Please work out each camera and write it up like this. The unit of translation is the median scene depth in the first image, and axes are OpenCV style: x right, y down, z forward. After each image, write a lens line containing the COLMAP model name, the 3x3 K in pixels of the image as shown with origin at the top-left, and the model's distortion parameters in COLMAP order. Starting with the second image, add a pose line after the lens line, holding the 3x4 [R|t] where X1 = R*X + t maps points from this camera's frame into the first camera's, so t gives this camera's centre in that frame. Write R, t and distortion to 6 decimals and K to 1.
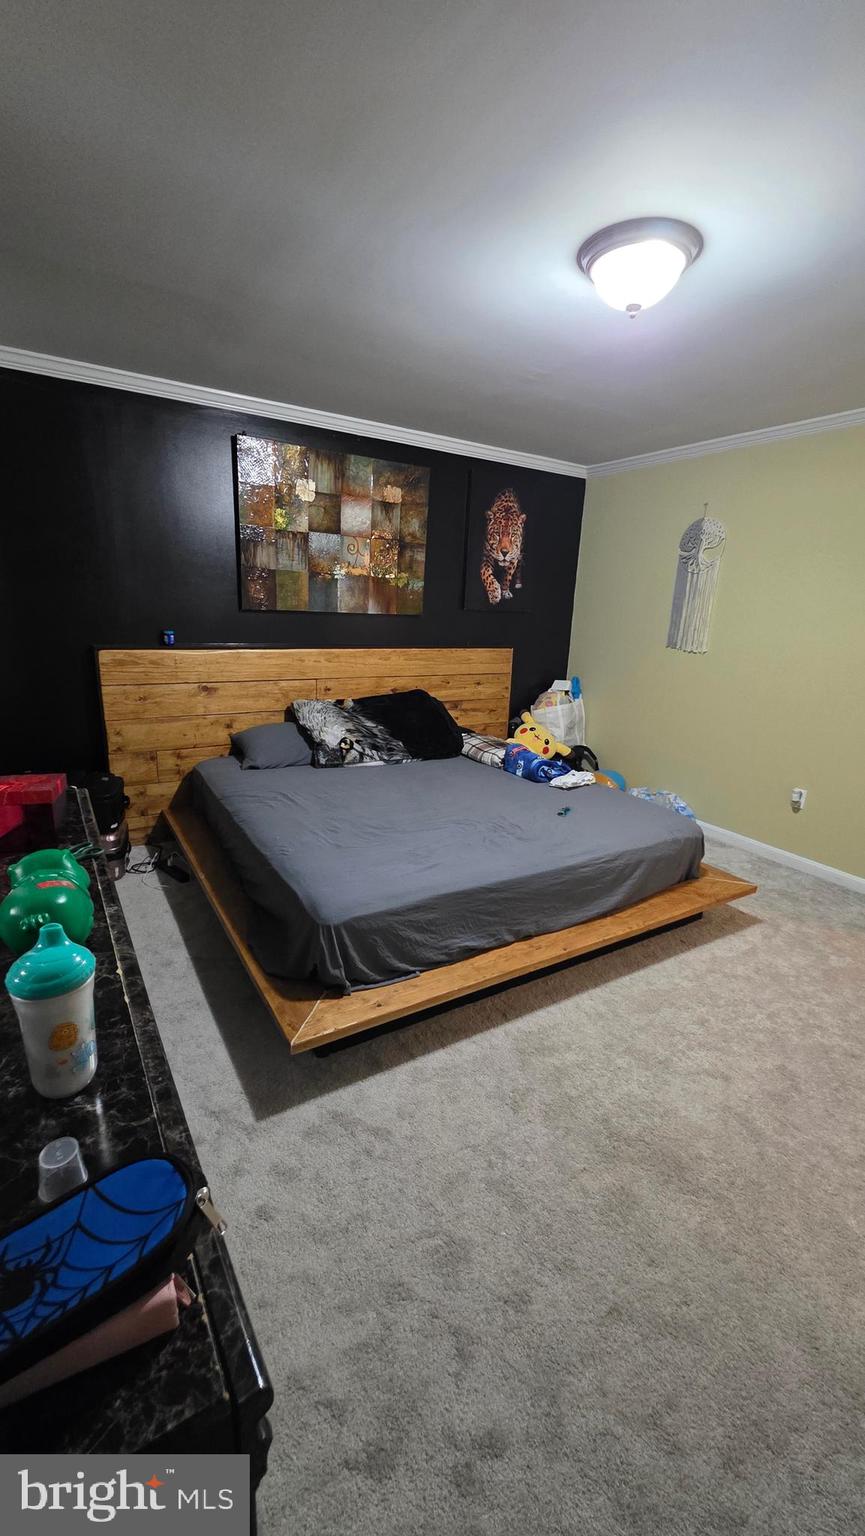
lens RADIAL K [[617.2, 0, 428.7], [0, 617.2, 766.1], [0, 0, 1]] dist [0.000303, -0.000023]
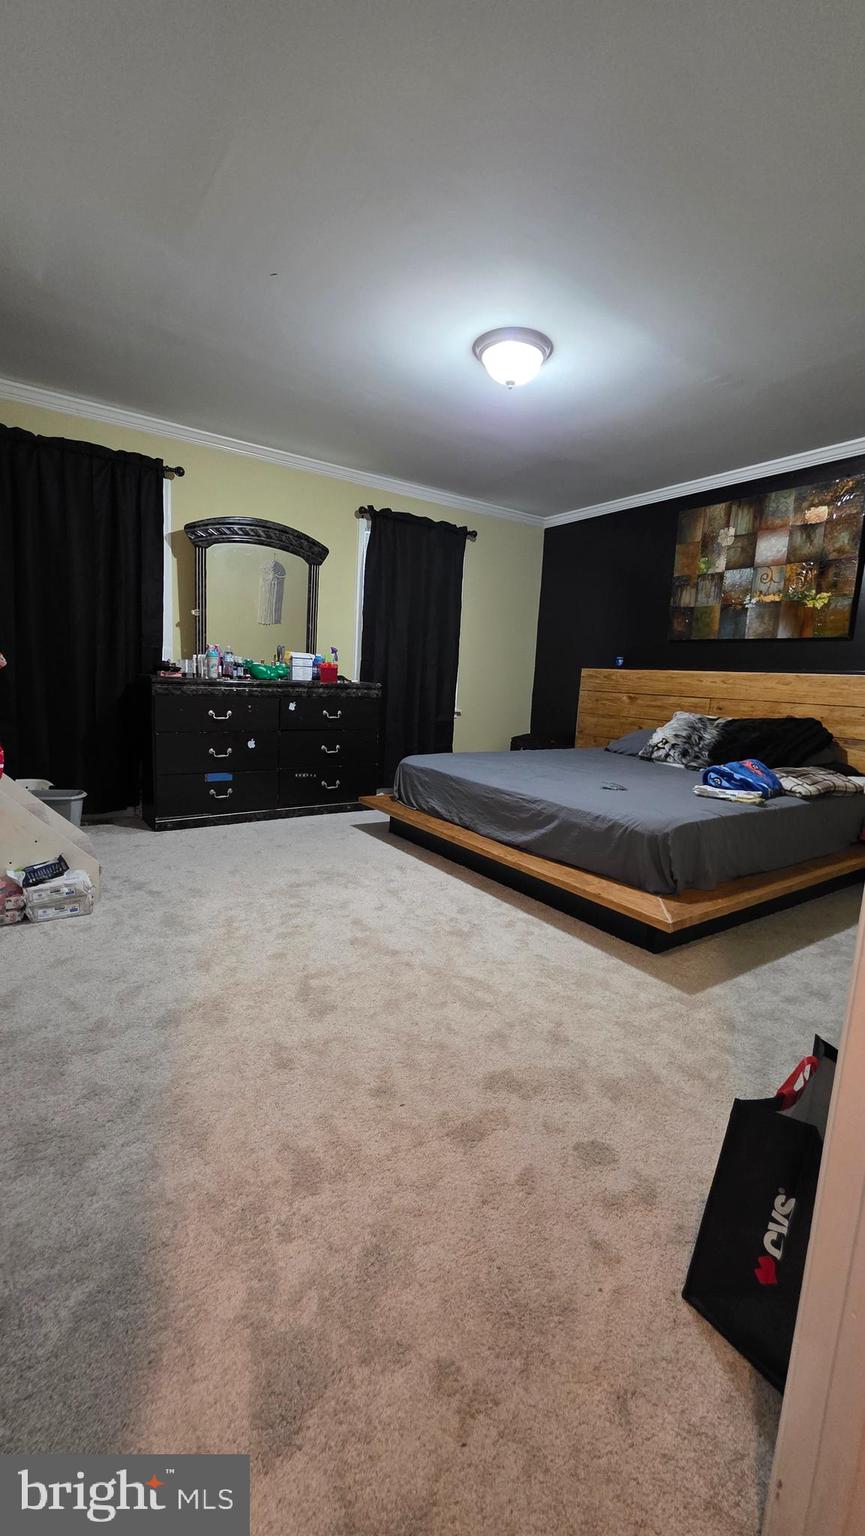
lens RADIAL K [[617.2, 0, 428.7], [0, 617.2, 766.1], [0, 0, 1]] dist [0.000303, -0.000023]
pose [[0.051690, 0.109749, -0.992614, 0.961794], [-0.298889, 0.950083, 0.089482, 0.029761], [0.952887, 0.292056, 0.081913, 0.482390]]
